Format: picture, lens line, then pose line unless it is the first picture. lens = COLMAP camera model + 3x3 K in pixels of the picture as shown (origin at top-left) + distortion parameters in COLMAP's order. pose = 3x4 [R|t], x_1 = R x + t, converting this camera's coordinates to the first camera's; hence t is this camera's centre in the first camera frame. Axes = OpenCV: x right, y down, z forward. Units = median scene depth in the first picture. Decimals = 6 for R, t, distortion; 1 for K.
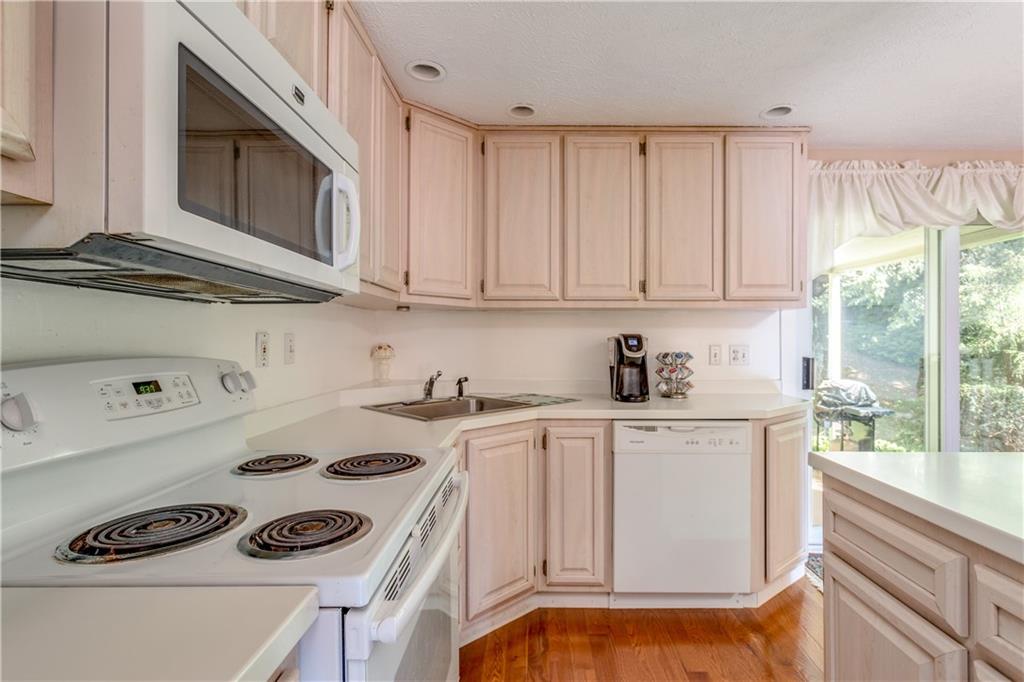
lens RADIAL K [[493.4, 0, 535.7], [0, 493.4, 340.7], [0, 0, 1]] dist [0.001120, 0.000256]
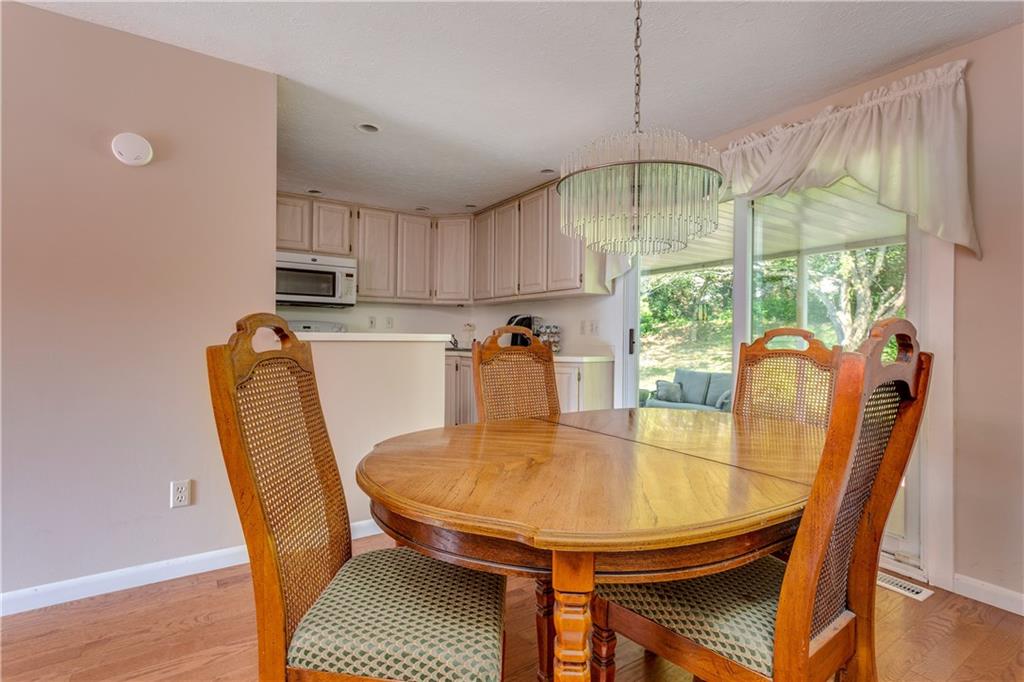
lens RADIAL K [[493.7, 0, 515.3], [0, 493.7, 334.1], [0, 0, 1]] dist [0.001649, 0.000730]
pose [[0.542052, 0.005484, -0.840327, 1.661628], [-0.010795, 0.999942, -0.000437, 0.055273], [0.840276, 0.009308, 0.542079, 0.056682]]
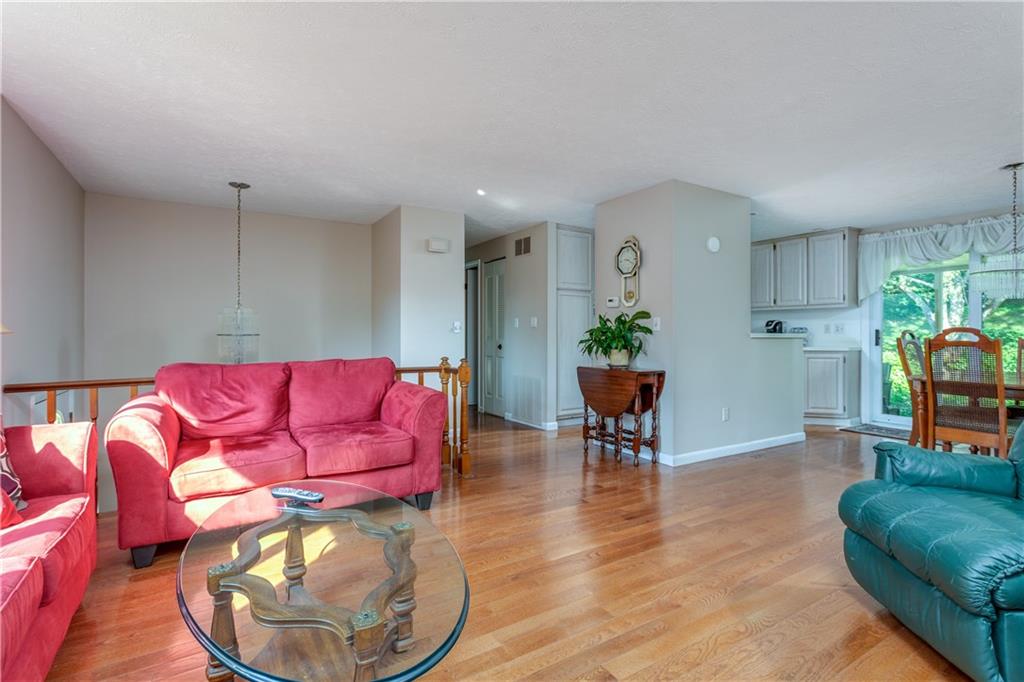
lens RADIAL K [[493.7, 0, 515.3], [0, 493.7, 334.1], [0, 0, 1]] dist [0.001649, 0.000730]
pose [[0.514385, 0.004500, -0.857547, 1.727606], [-0.001997, 0.999990, 0.004050, 0.052688], [0.857557, -0.000371, 0.514389, -1.477260]]
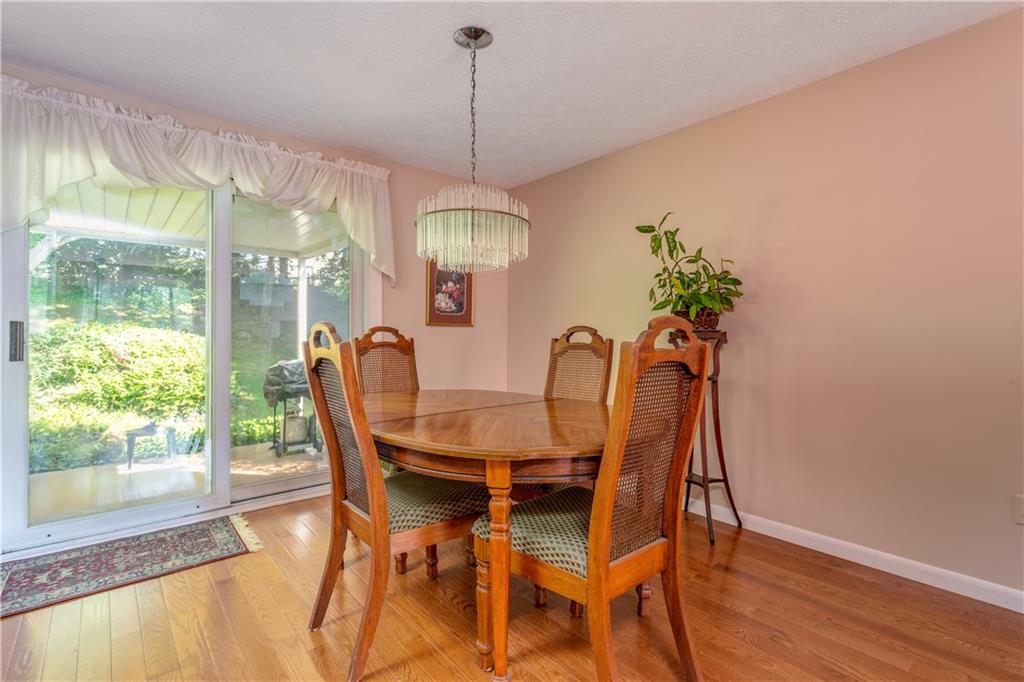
lens RADIAL K [[493.7, 0, 515.3], [0, 493.7, 334.1], [0, 0, 1]] dist [0.001649, 0.000730]
pose [[0.761506, 0.004746, 0.648140, 0.739406], [-0.007648, 0.999969, 0.001663, 0.054152], [-0.648113, -0.006223, 0.761519, -0.181279]]
